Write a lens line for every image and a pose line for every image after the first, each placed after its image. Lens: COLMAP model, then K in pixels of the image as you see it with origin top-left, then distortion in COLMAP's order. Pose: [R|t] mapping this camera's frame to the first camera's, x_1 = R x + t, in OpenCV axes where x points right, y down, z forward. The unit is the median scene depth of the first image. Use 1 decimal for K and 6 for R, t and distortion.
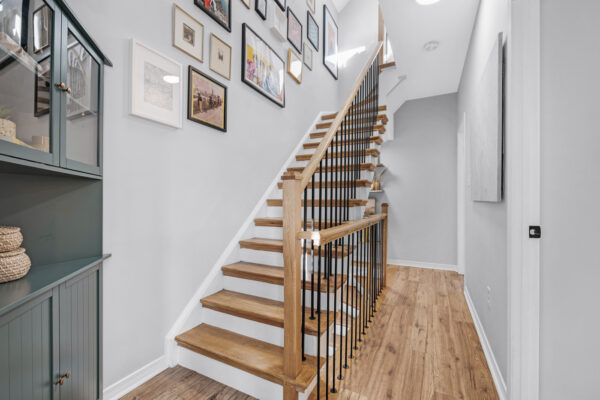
lens RADIAL K [[259.6, 0, 300.5], [0, 259.6, 196.9], [0, 0, 1]] dist [-0.003576, -0.000194]
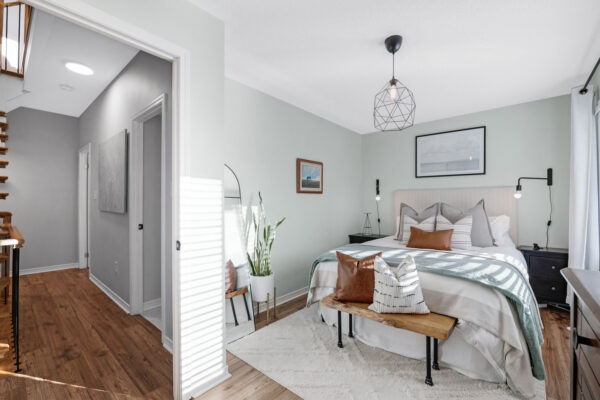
lens RADIAL K [[256.1, 0, 298.0], [0, 256.1, 209.8], [0, 0, 1]] dist [-0.013861, -0.000125]
pose [[0.239573, -0.021405, 0.970642, -0.506663], [-0.019039, 0.999461, 0.026739, -0.053307], [-0.970692, -0.024886, 0.239036, -0.468948]]
